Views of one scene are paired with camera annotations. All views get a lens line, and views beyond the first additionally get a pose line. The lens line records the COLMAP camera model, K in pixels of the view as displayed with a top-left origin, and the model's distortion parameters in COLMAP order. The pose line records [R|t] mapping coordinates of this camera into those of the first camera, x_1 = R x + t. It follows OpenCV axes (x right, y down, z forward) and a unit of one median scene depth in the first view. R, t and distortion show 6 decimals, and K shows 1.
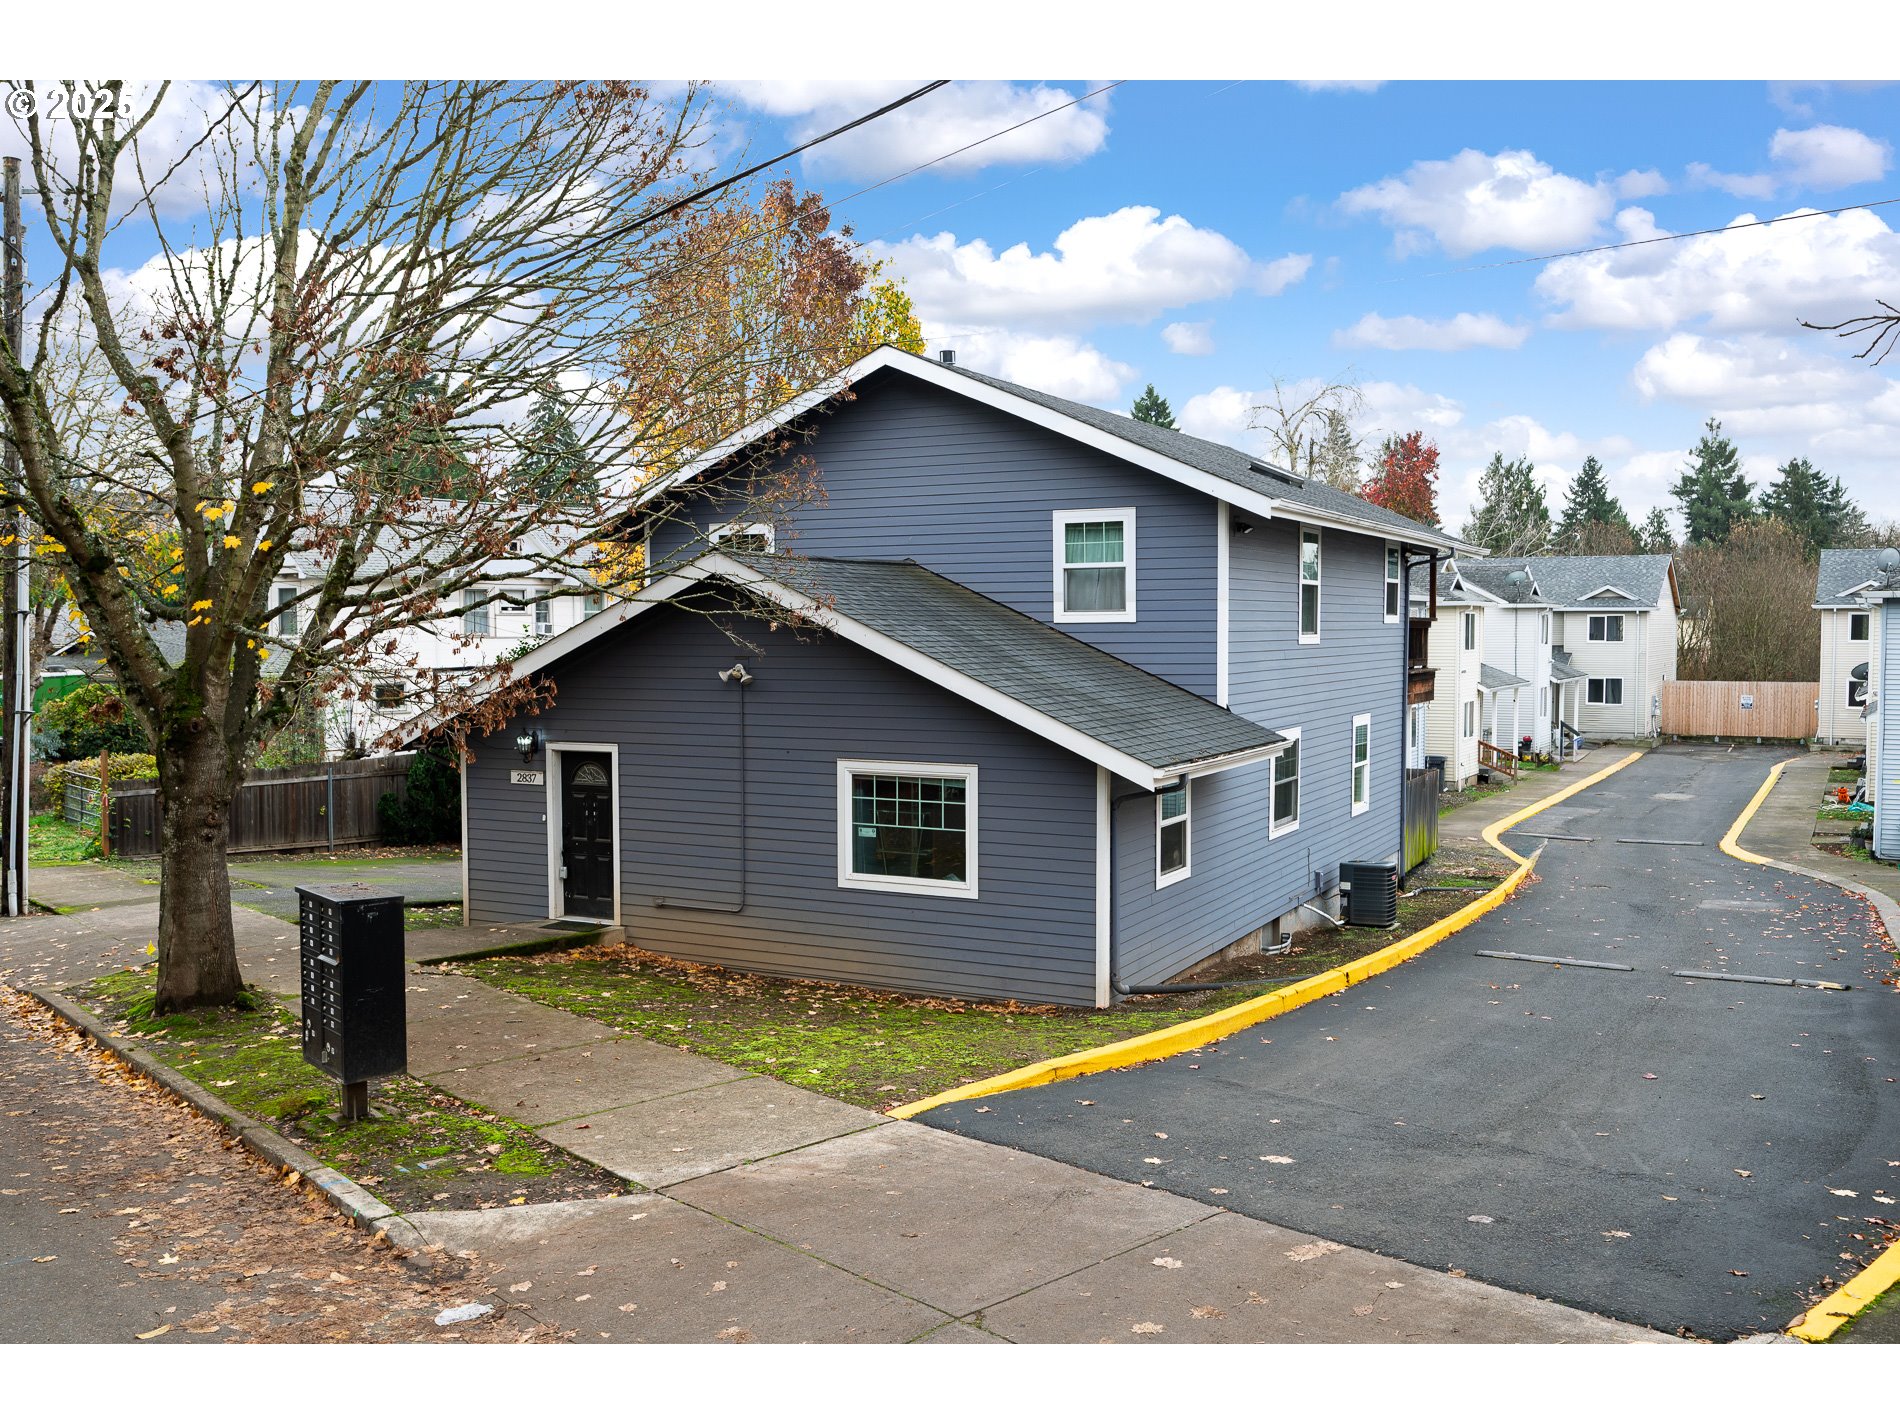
lens RADIAL K [[1541.4, 0, 953.0], [0, 1541.4, 704.0], [0, 0, 1]] dist [-0.000600, -0.000814]
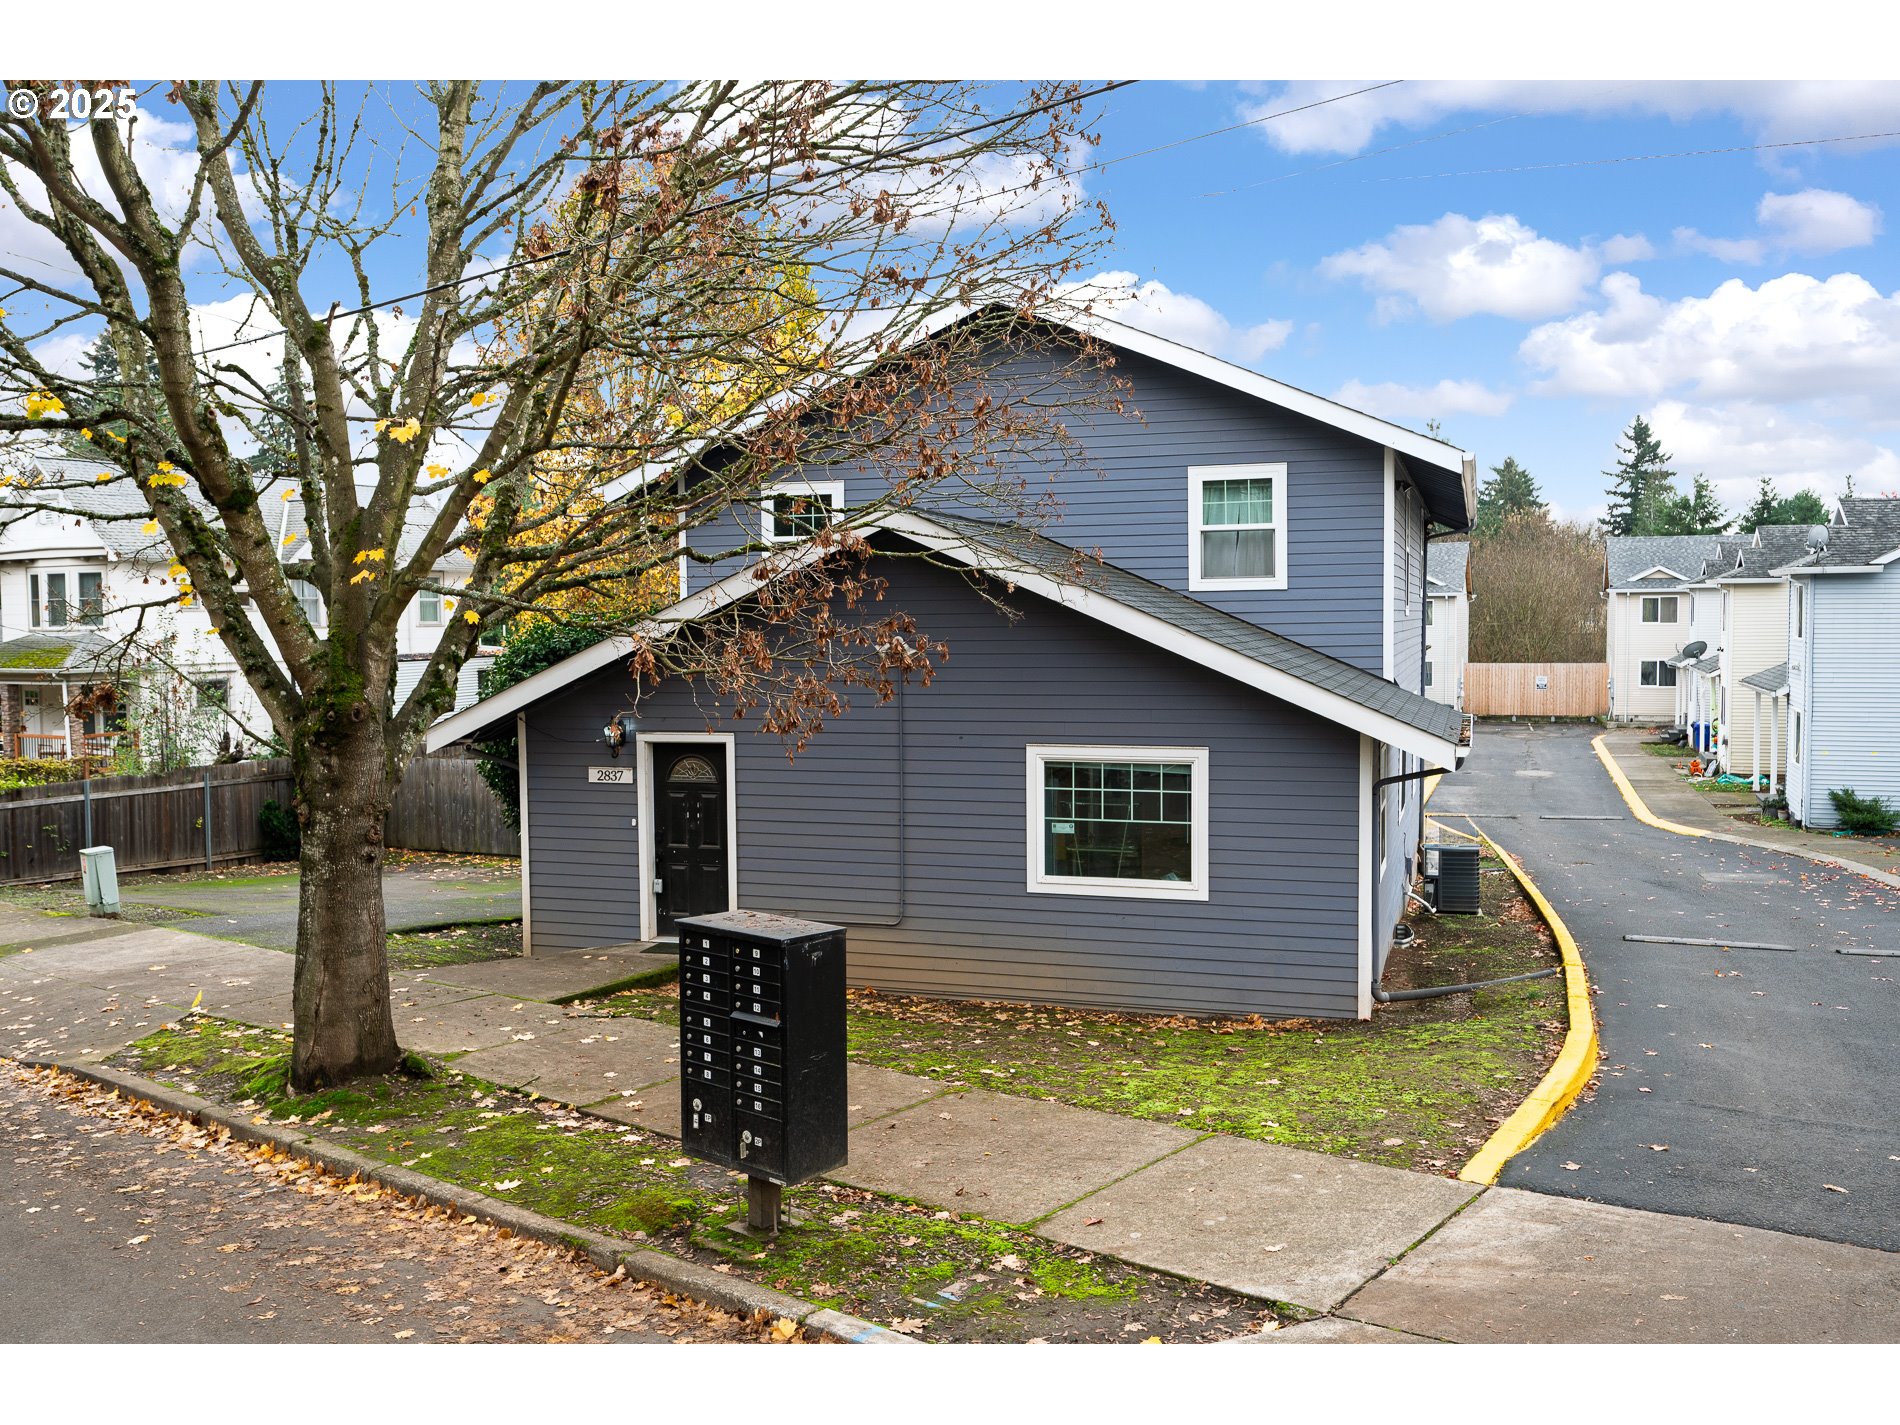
lens RADIAL K [[1534.6, 0, 936.1], [0, 1534.6, 699.7], [0, 0, 1]] dist [0.000060, -0.000557]
pose [[0.987411, -0.014874, 0.157472, -0.270198], [0.014697, 0.999889, 0.002285, 0.008130], [-0.157489, 0.000058, 0.987521, 0.163600]]
